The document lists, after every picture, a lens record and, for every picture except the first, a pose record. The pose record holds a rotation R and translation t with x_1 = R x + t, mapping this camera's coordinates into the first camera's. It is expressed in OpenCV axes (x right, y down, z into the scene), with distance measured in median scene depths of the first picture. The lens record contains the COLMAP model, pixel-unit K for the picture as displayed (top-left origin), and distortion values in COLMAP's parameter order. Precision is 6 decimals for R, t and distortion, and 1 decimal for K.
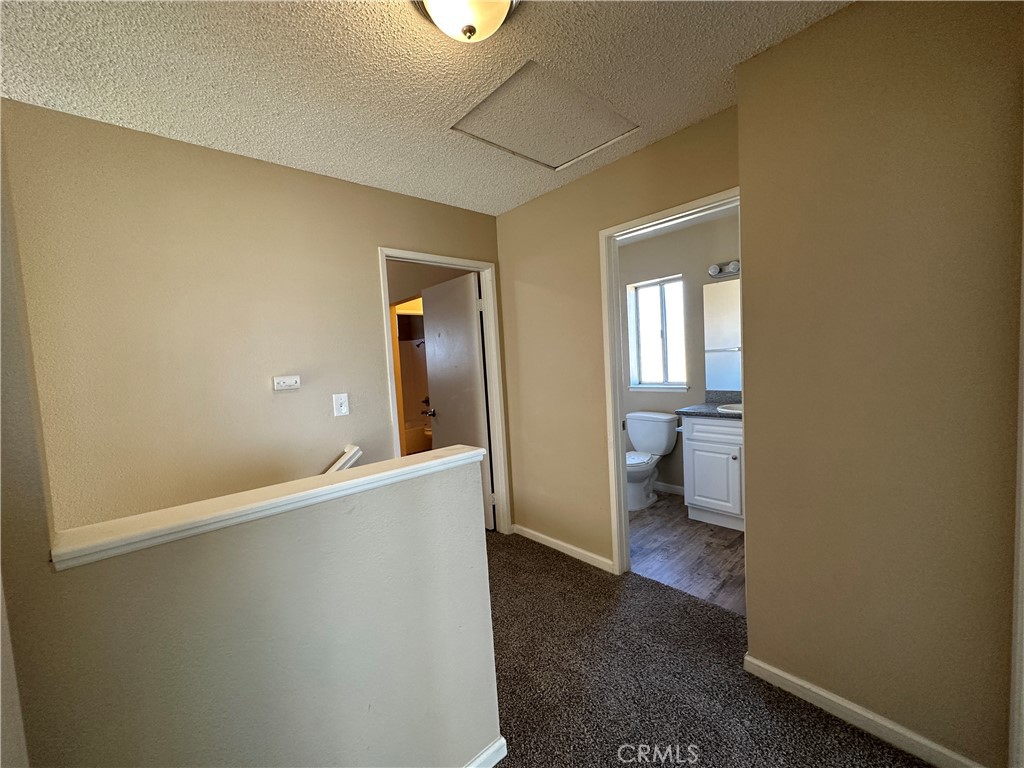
lens RADIAL K [[408.5, 0, 510.4], [0, 408.5, 385.5], [0, 0, 1]] dist [-0.000640, -0.000417]
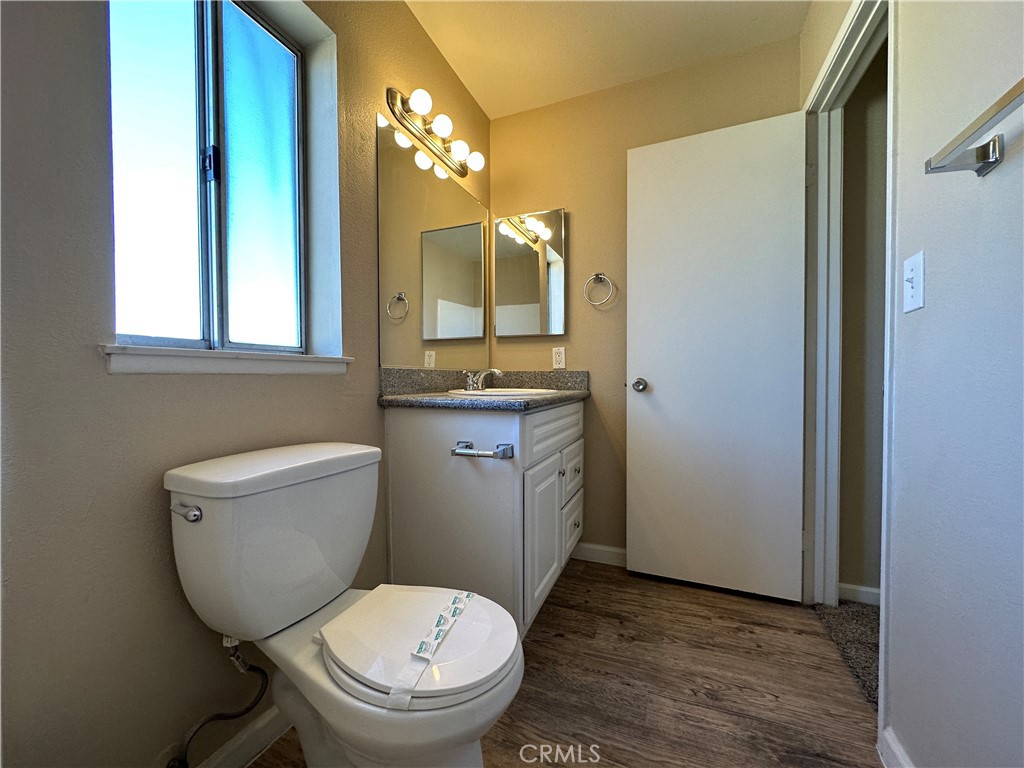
lens RADIAL K [[408.5, 0, 510.4], [0, 408.5, 385.5], [0, 0, 1]] dist [-0.000640, -0.000417]
pose [[-0.448844, 0.040886, 0.892674, 0.058292], [0.082067, 0.996617, -0.004383, 0.043918], [-0.889834, 0.071292, -0.450681, 1.079281]]
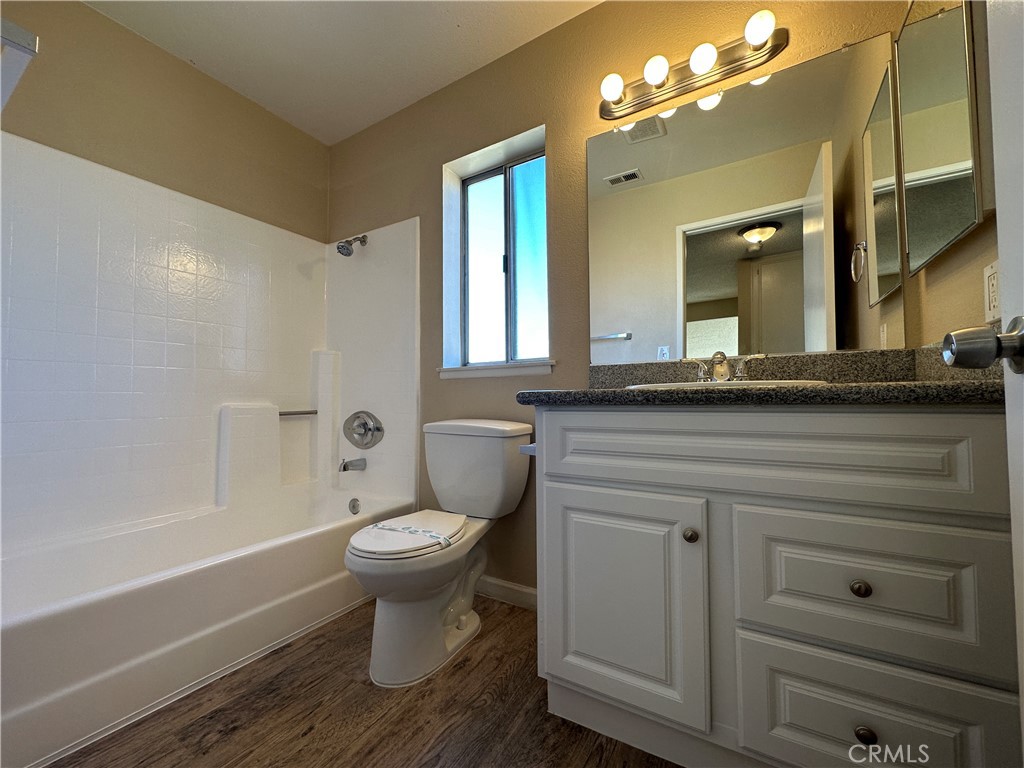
lens RADIAL K [[414.6, 0, 512.0], [0, 414.6, 384.0], [0, 0, 1]] dist [0.000483, 0.000000]
pose [[0.951160, 0.059369, 0.302936, 0.266789], [-0.025916, 0.993225, -0.113279, 0.085627], [-0.307609, 0.099895, 0.946255, 0.609682]]
